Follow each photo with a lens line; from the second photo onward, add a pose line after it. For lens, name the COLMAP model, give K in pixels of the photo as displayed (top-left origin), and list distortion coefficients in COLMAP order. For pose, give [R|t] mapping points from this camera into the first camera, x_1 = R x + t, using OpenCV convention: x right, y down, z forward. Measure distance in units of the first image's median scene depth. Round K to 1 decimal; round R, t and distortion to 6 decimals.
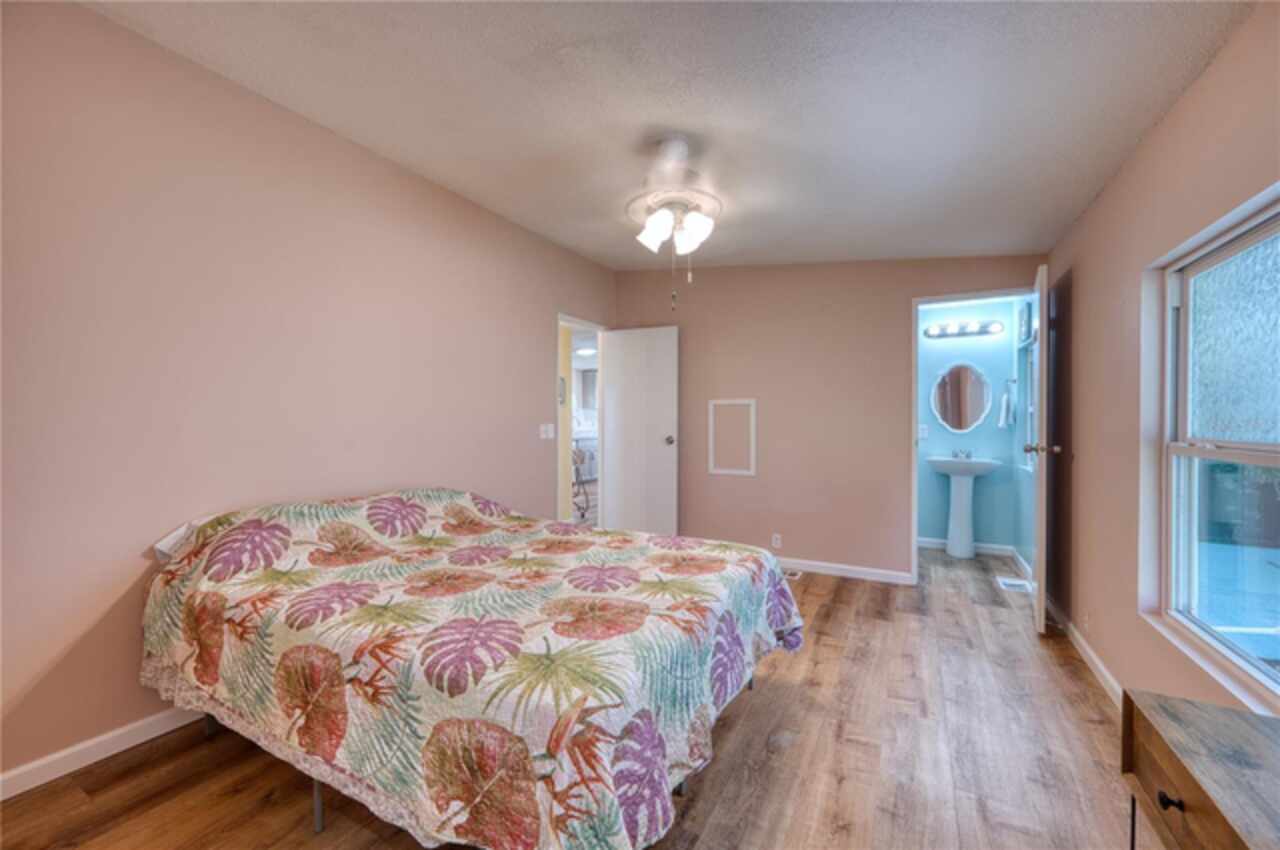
lens RADIAL K [[508.5, 0, 639.5], [0, 508.5, 427.6], [0, 0, 1]] dist [-0.000599, 0.000209]
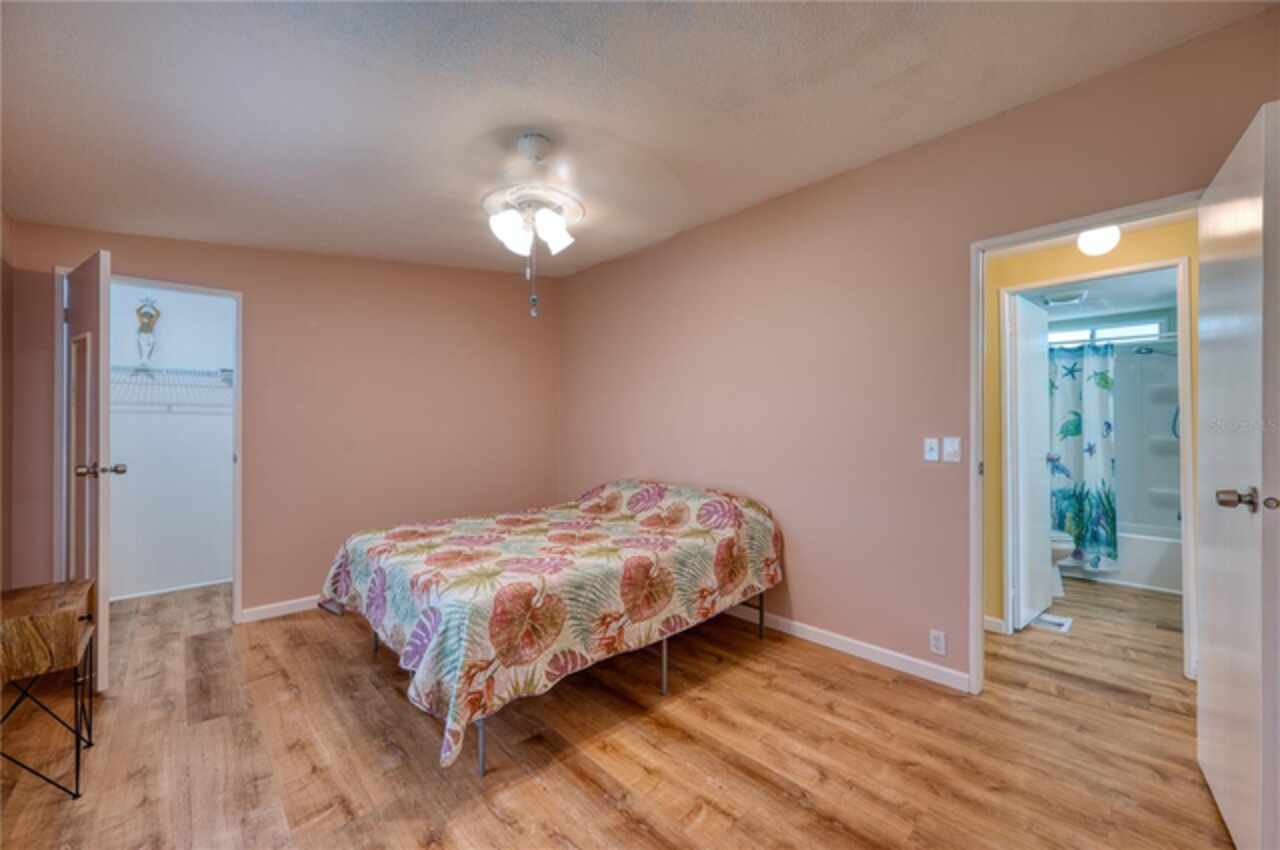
lens RADIAL K [[501.2, 0, 635.2], [0, 501.2, 429.5], [0, 0, 1]] dist [0.002312, 0.000369]
pose [[-0.324785, 0.000704, -0.945788, 1.004925], [-0.009960, 0.999942, 0.004164, -0.029272], [0.945736, 0.010773, -0.324759, 1.686298]]
